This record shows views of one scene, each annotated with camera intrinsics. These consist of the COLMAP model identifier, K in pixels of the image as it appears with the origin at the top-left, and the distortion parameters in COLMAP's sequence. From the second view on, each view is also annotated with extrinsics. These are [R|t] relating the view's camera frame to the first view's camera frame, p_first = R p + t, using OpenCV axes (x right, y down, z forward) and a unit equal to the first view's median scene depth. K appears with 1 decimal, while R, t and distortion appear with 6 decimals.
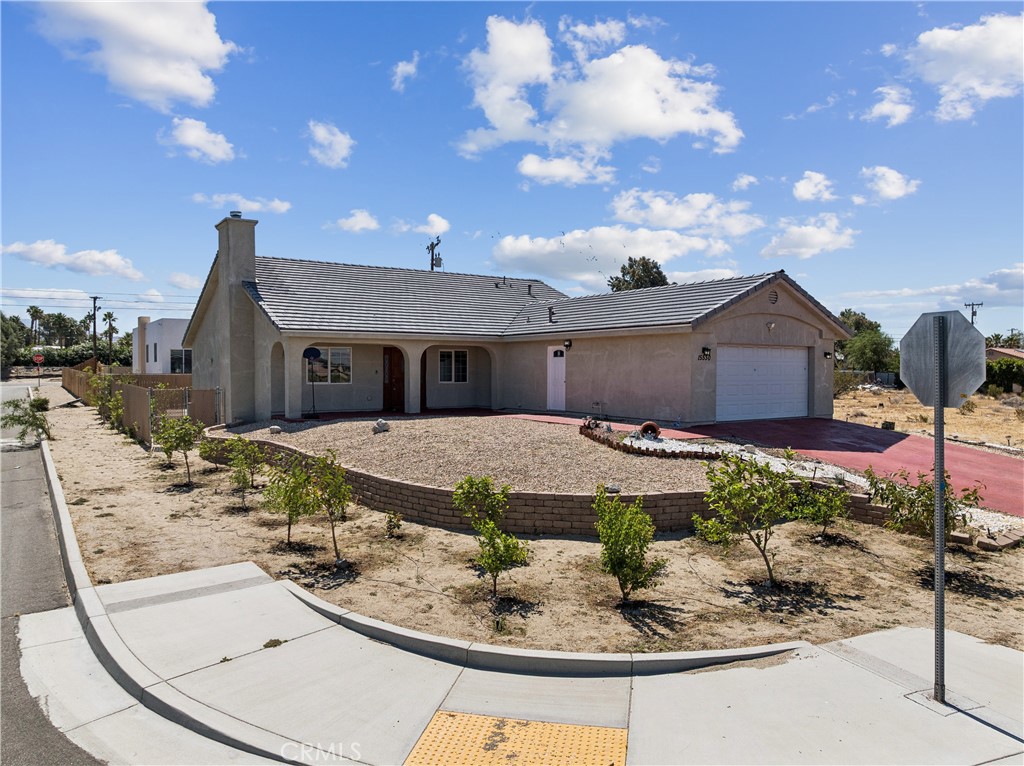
lens RADIAL K [[719.1, 0, 512.0], [0, 719.1, 383.0], [0, 0, 1]] dist [-0.032320, 0.003002]
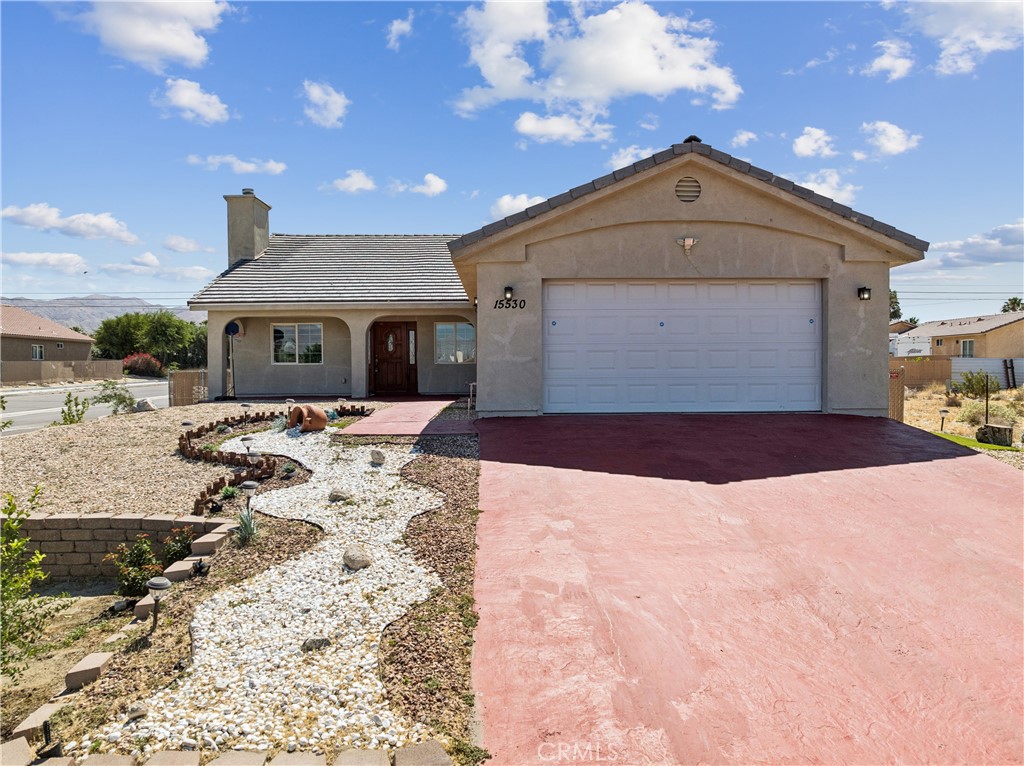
lens RADIAL K [[726.1, 0, 512.0], [0, 726.1, 383.0], [0, 0, 1]] dist [-0.029457, 0.000183]
pose [[0.830128, 0.002409, -0.557567, 0.589490], [-0.001869, 0.999997, 0.001537, 0.028560], [0.557569, -0.000234, 0.830130, 0.486696]]
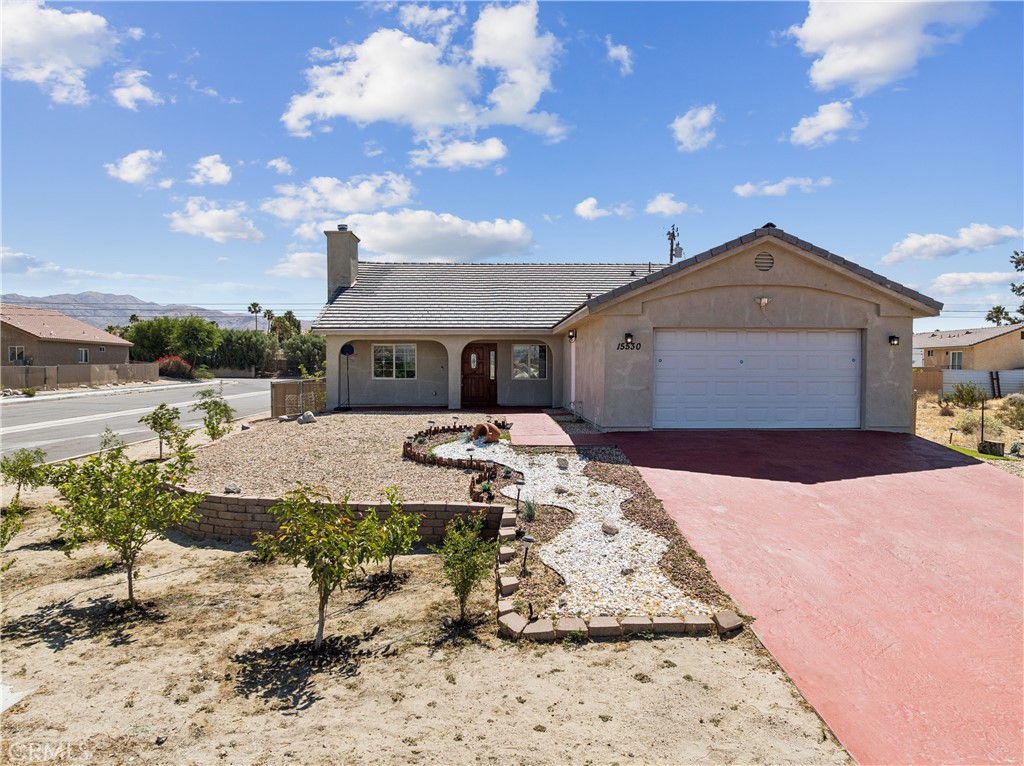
lens RADIAL K [[719.1, 0, 512.0], [0, 719.1, 383.0], [0, 0, 1]] dist [-0.032320, 0.003002]
pose [[0.836755, 0.008412, -0.547512, 0.576907], [-0.008562, 0.999961, 0.002279, 0.004142], [0.547510, 0.002781, 0.836795, 0.261580]]
